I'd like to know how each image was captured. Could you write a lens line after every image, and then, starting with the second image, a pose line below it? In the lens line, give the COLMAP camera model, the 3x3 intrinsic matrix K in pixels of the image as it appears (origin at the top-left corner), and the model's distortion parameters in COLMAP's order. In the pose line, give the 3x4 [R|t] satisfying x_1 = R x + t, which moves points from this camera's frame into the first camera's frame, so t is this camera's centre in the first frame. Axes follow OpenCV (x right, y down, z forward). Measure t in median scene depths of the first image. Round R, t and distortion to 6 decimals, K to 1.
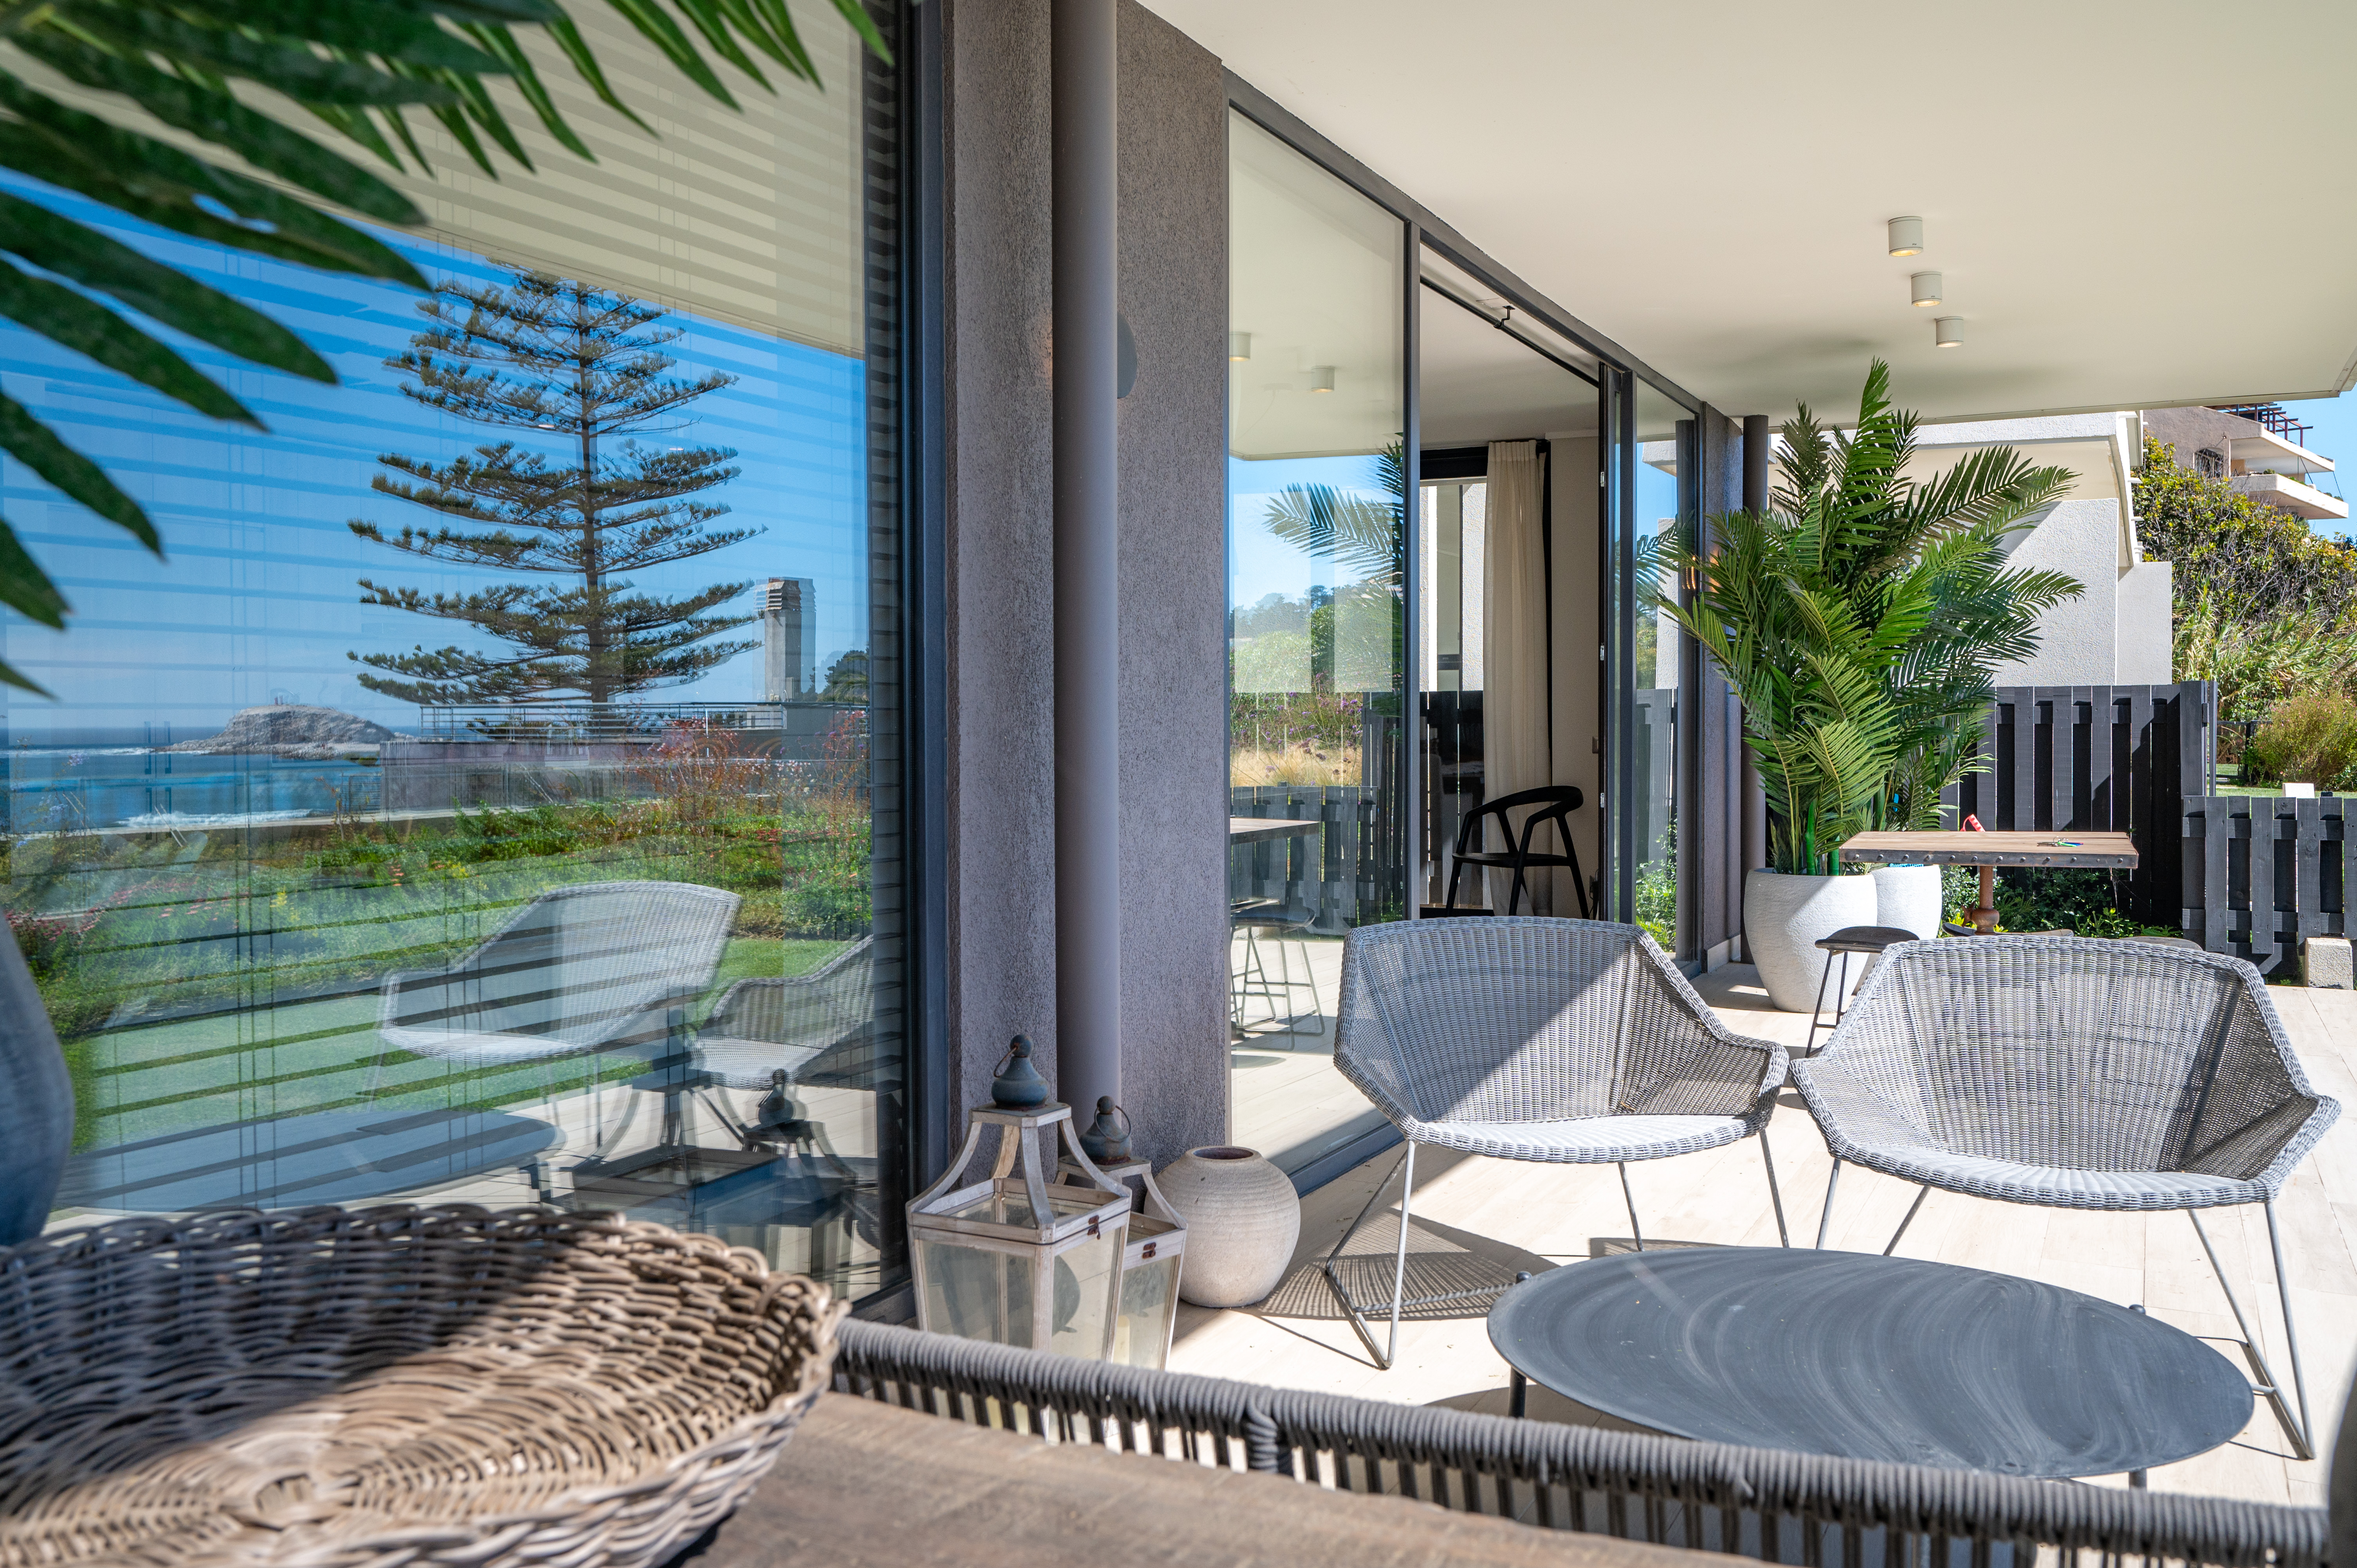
lens RADIAL K [[2006.2, 0, 1169.8], [0, 2006.2, 786.5], [0, 0, 1]] dist [-0.016411, -0.009509]
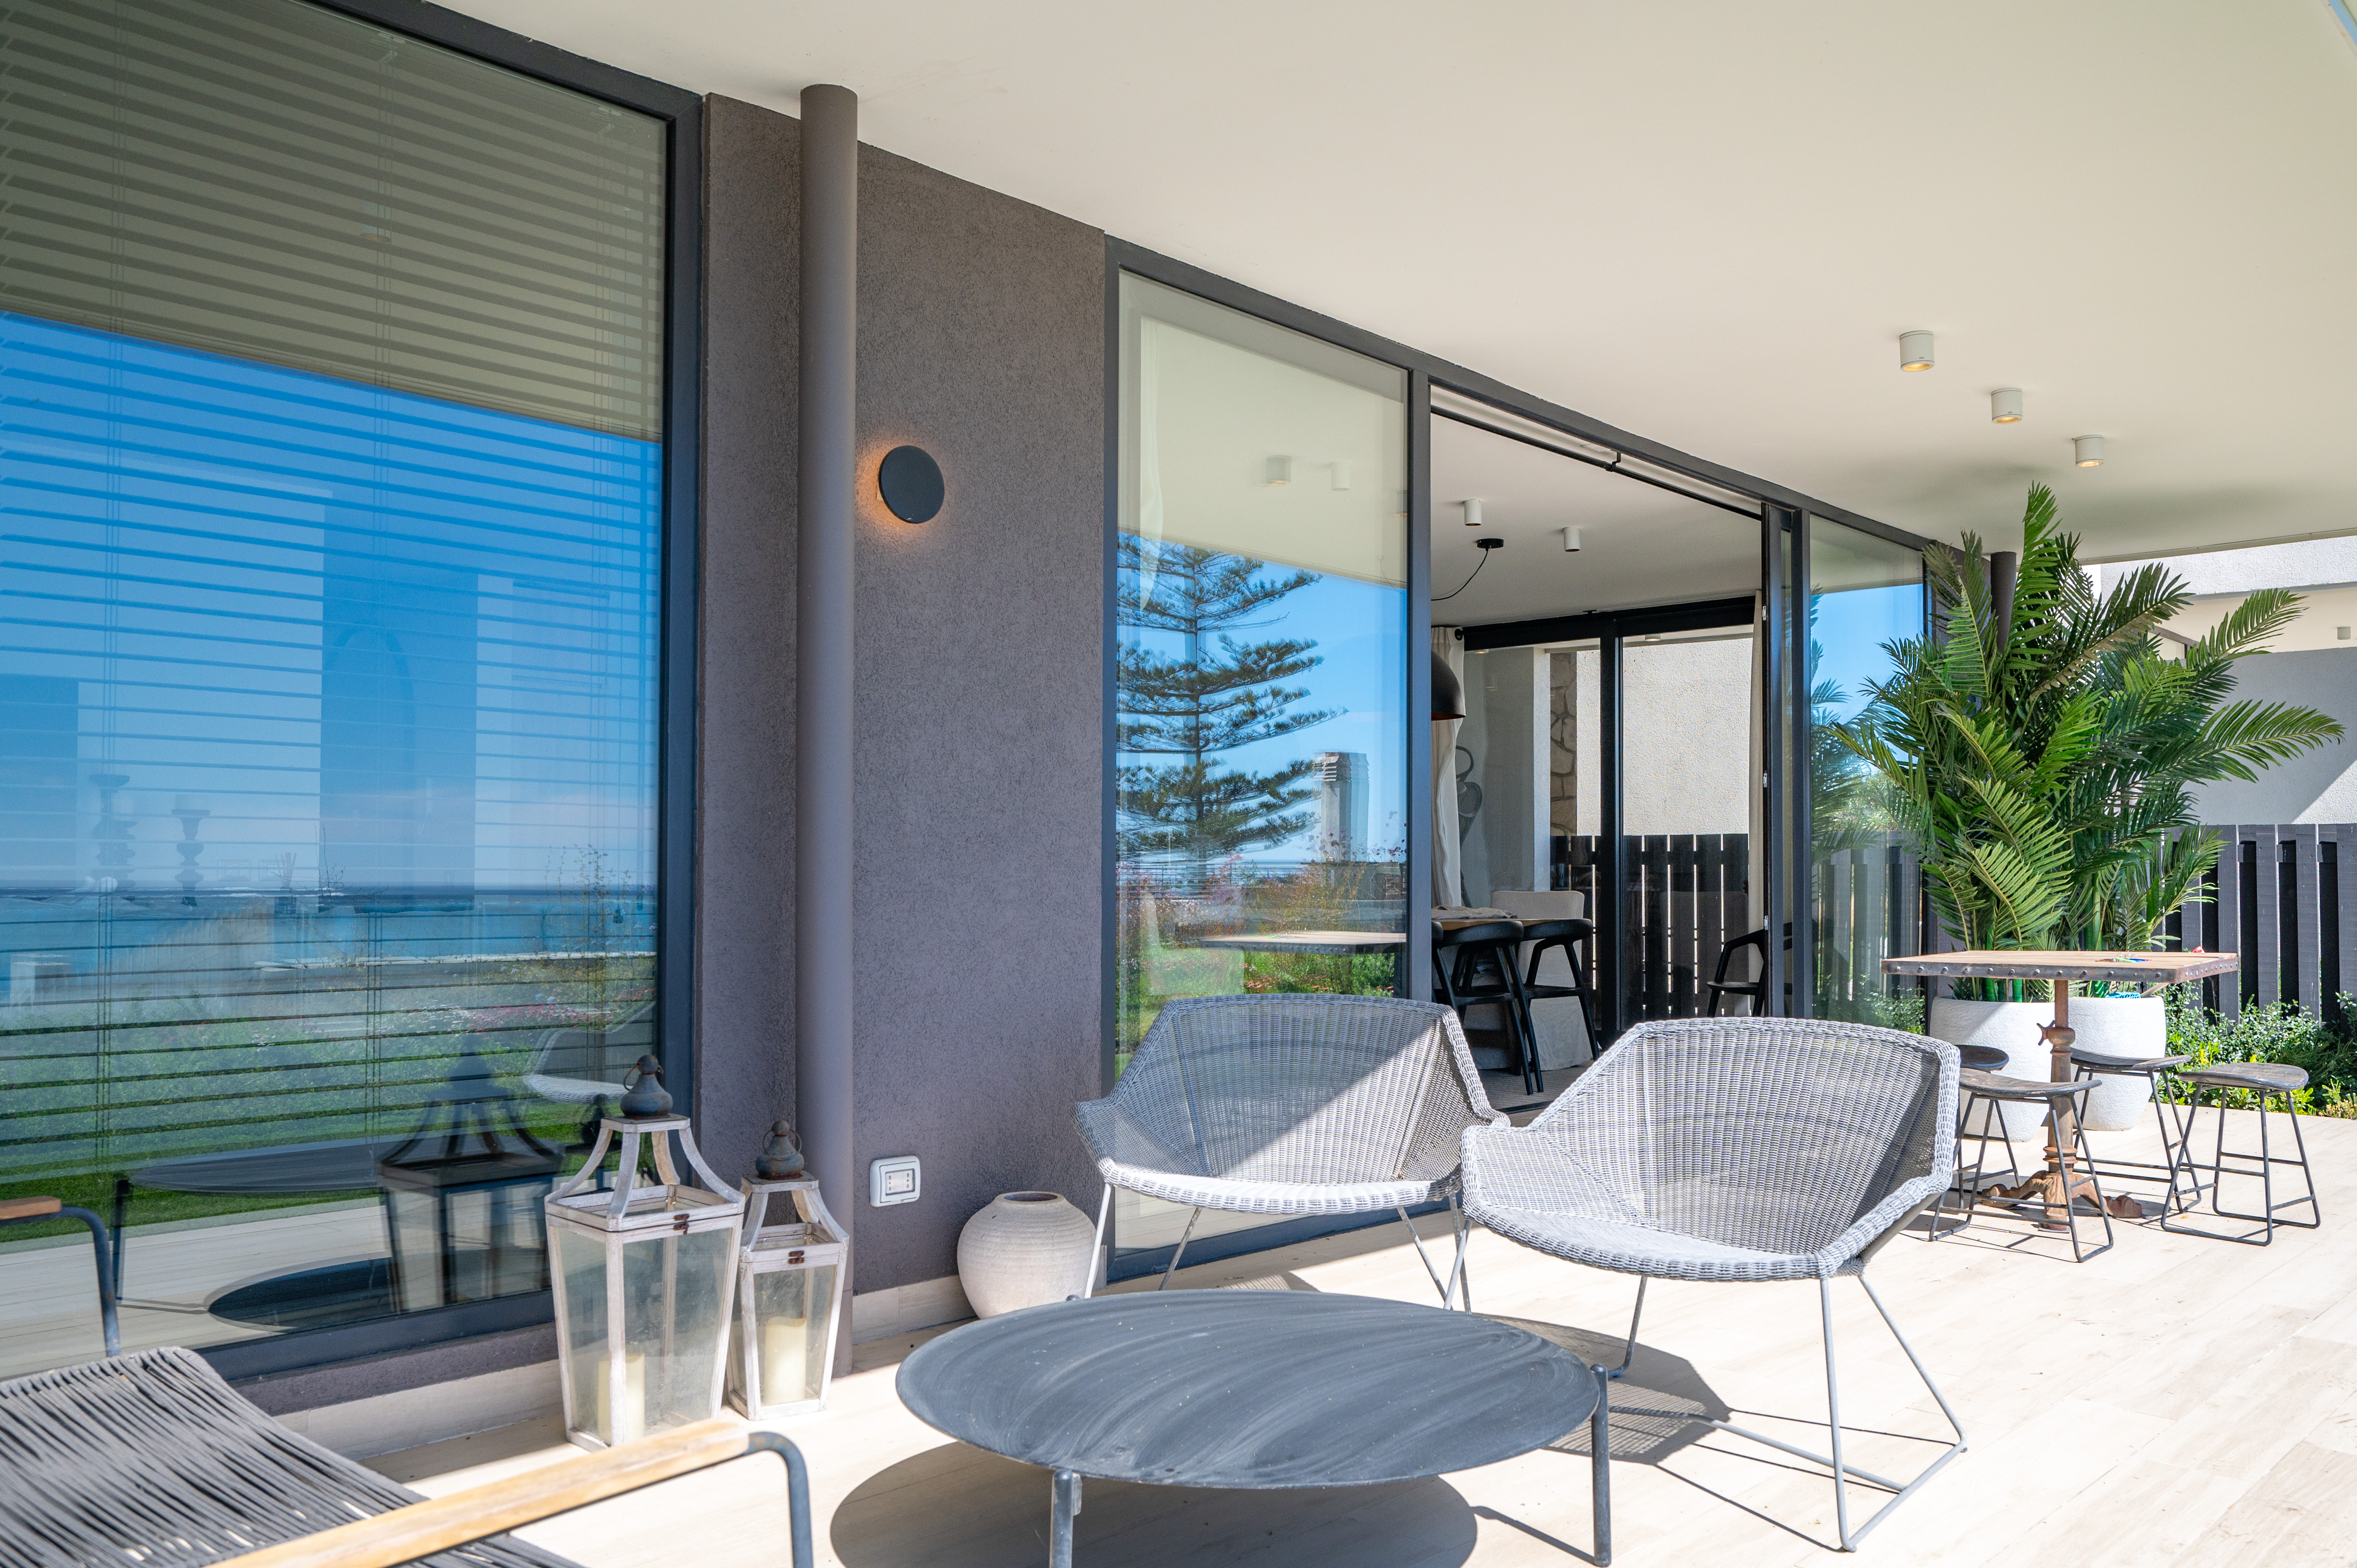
lens RADIAL K [[1834.7, 0, 1246.3], [0, 1834.7, 841.9], [0, 0, 1]] dist [-0.036387, -0.004487]
pose [[0.961610, 0.000389, -0.274421, 0.202263], [-0.016303, 0.998314, -0.055715, 0.020006], [0.273937, 0.058050, 0.959994, 0.026495]]
